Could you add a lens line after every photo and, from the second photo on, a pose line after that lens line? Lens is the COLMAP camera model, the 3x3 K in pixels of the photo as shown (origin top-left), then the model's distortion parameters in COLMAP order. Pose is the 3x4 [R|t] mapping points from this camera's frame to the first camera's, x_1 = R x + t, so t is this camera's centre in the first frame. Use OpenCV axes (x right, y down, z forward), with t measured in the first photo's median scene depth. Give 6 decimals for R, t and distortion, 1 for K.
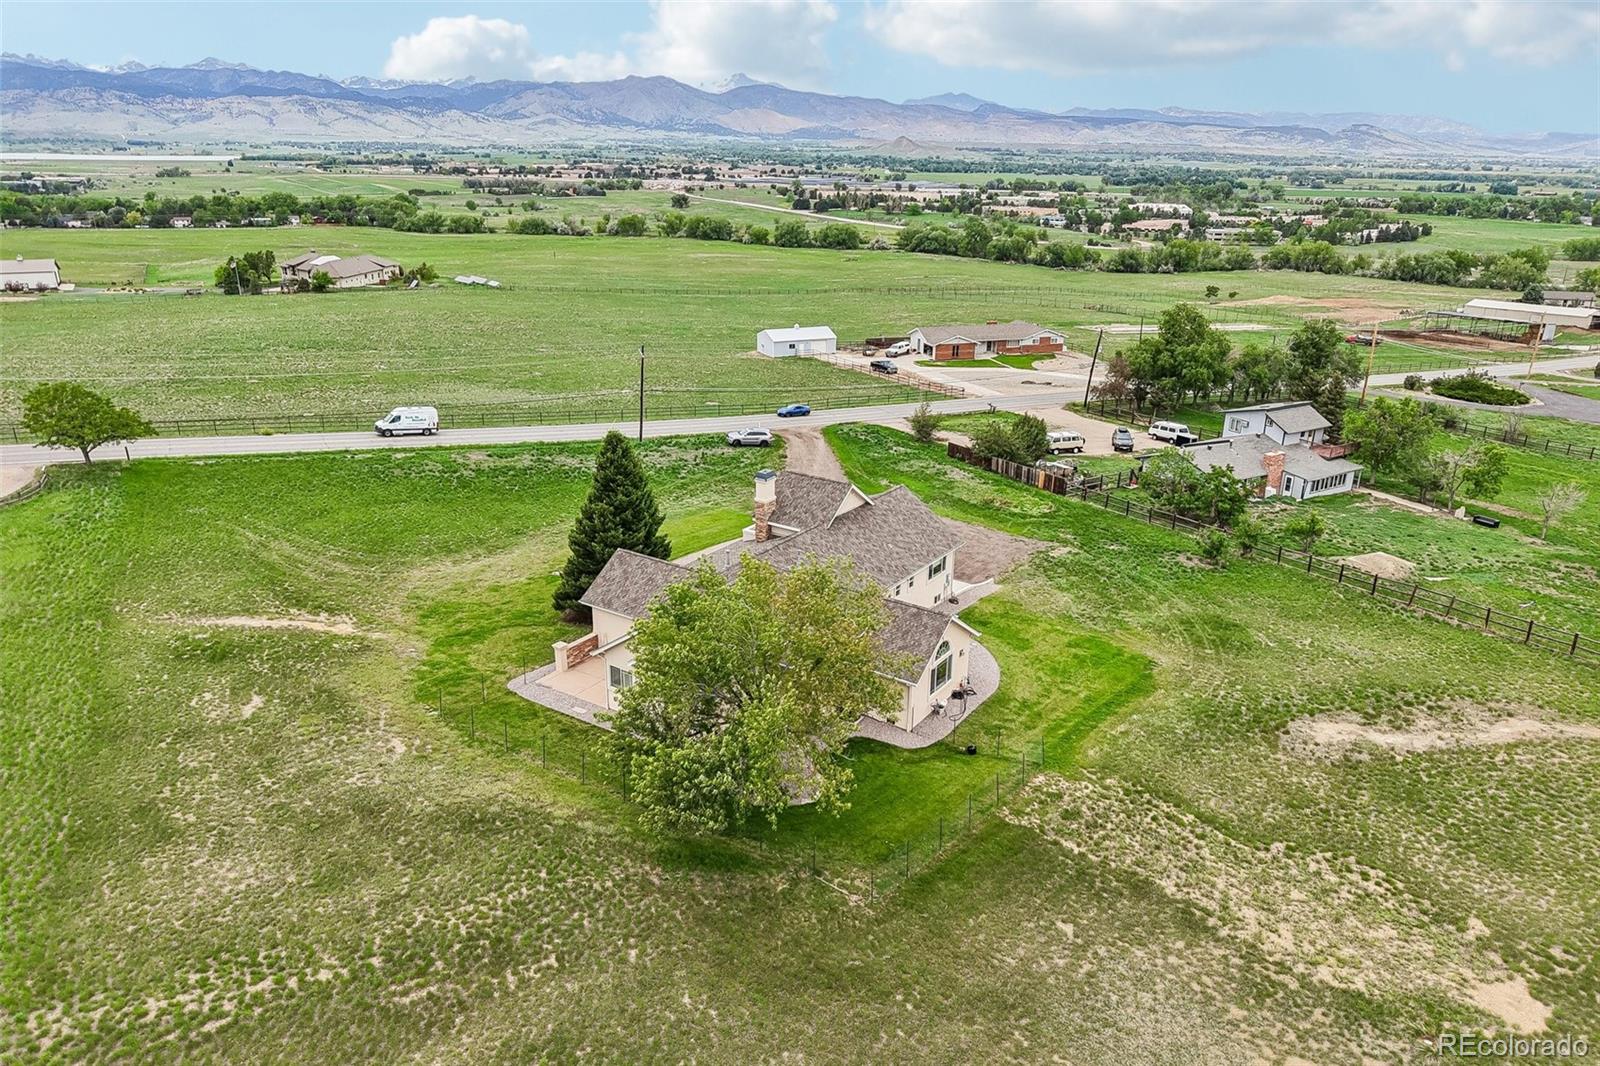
lens RADIAL K [[1071.2, 0, 796.2], [0, 1071.2, 535.3], [0, 0, 1]] dist [0.022426, -0.015325]
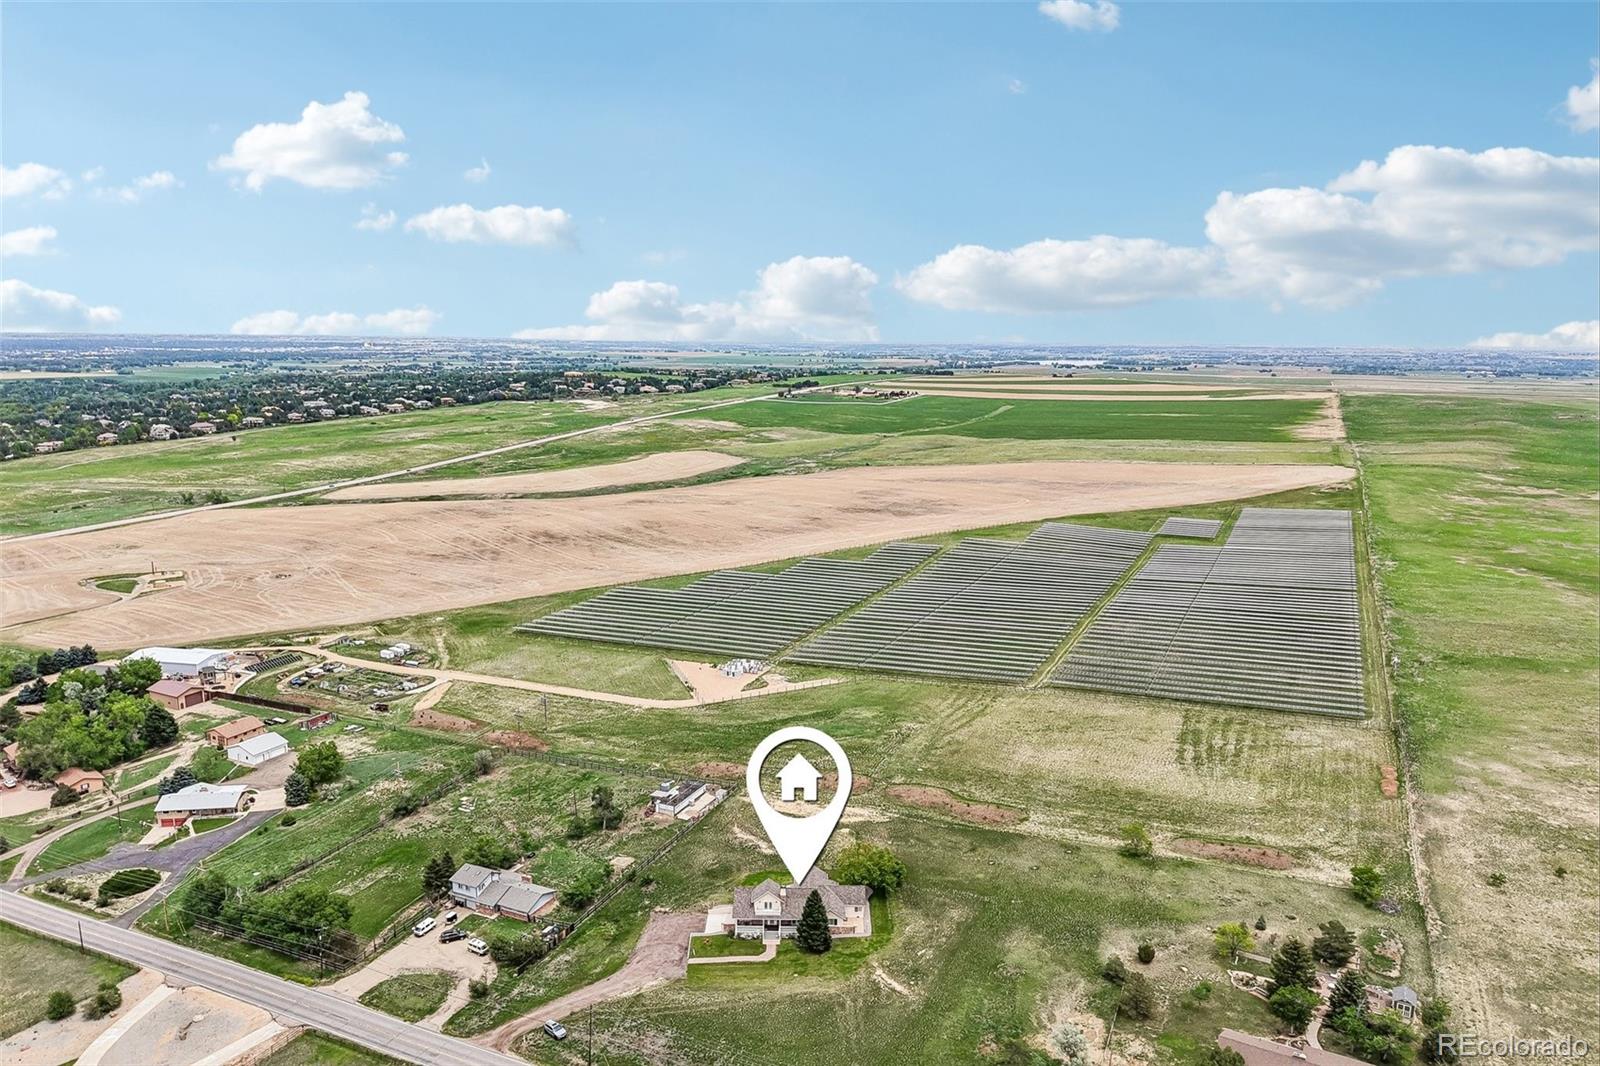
lens RADIAL K [[1071.2, 0, 796.2], [0, 1071.2, 535.3], [0, 0, 1]] dist [0.022426, -0.015325]
pose [[-0.559534, -0.169459, 0.811299, -3.924864], [0.265804, 0.890480, 0.369316, -3.433251], [-0.785029, 0.422291, -0.453210, 3.073220]]
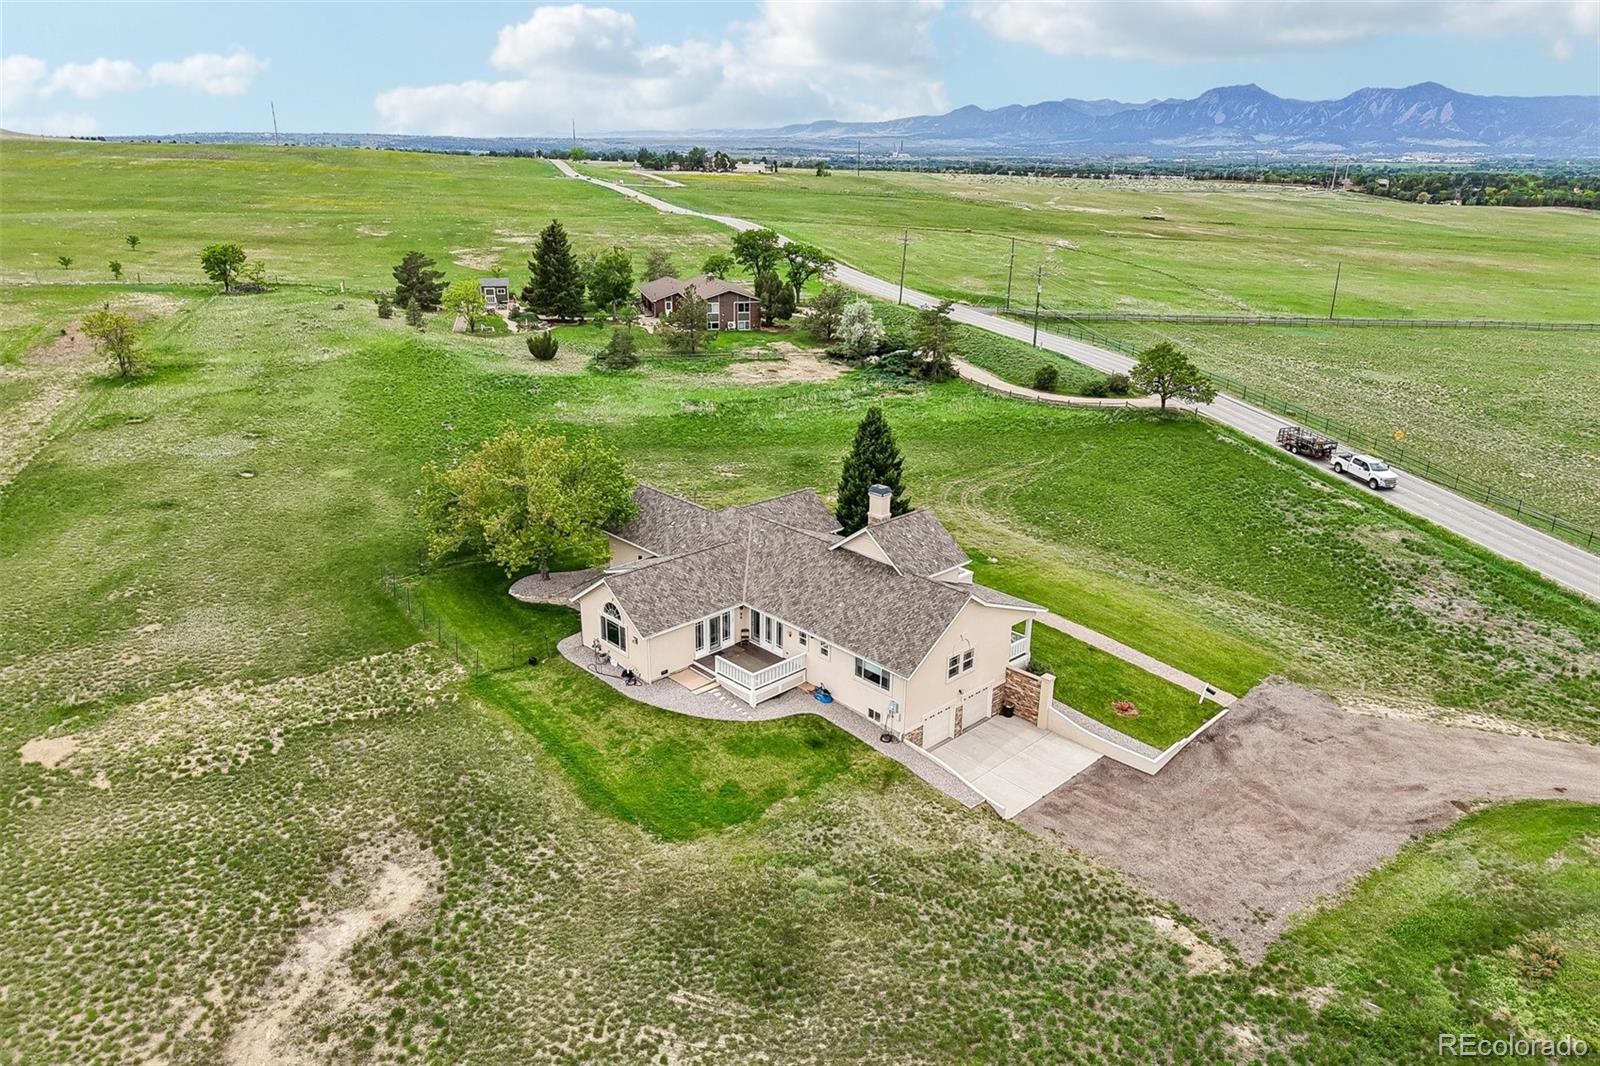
lens RADIAL K [[1071.2, 0, 796.2], [0, 1071.2, 535.3], [0, 0, 1]] dist [0.022426, -0.015325]
pose [[-0.210835, 0.317724, -0.924446, 1.367469], [-0.341854, 0.862023, 0.374235, -0.546110], [0.915797, 0.394927, -0.073129, 1.546000]]
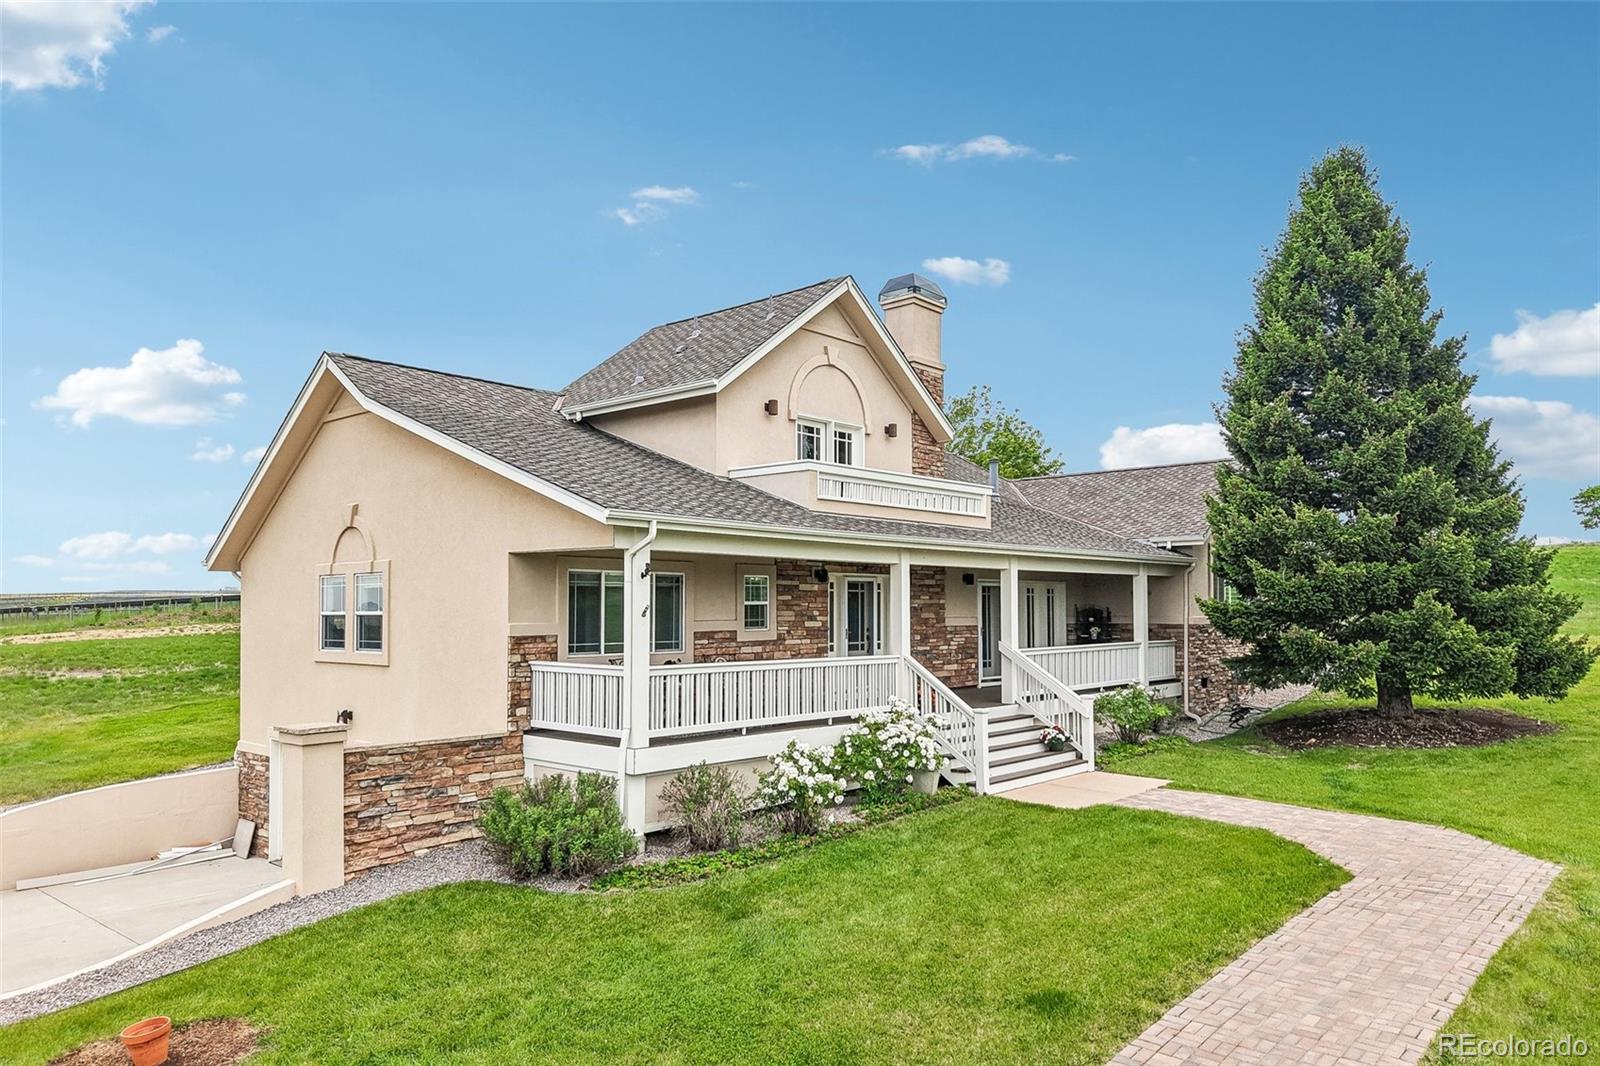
lens RADIAL K [[1111.2, 0, 789.1], [0, 1111.2, 552.5], [0, 0, 1]] dist [0.032586, -0.048657]
pose [[-0.990097, -0.001780, 0.140374, -0.060503], [0.039210, 0.956620, 0.288688, -0.122499], [-0.134798, 0.291334, -0.947077, 2.063114]]
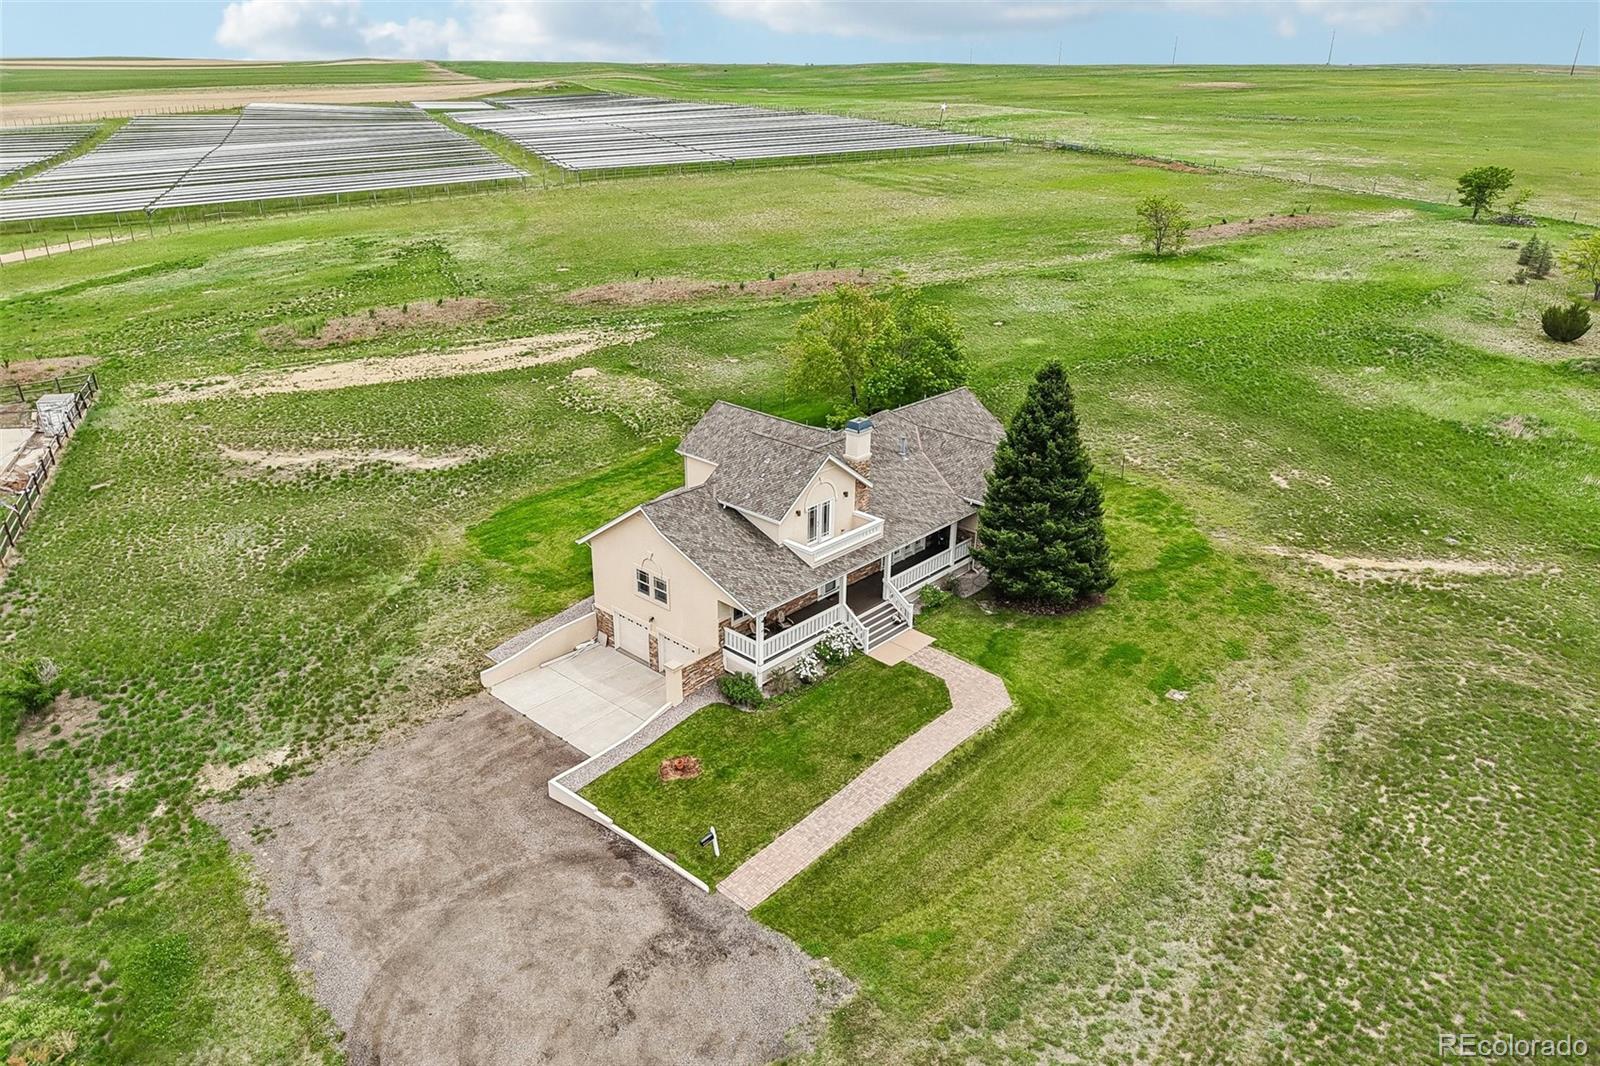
lens RADIAL K [[1071.2, 0, 796.2], [0, 1071.2, 535.3], [0, 0, 1]] dist [0.022426, -0.015325]
pose [[-0.989966, -0.075863, 0.119214, -0.125822], [0.025441, 0.734188, 0.678469, -0.797617], [-0.138997, 0.674694, -0.724891, 2.466070]]
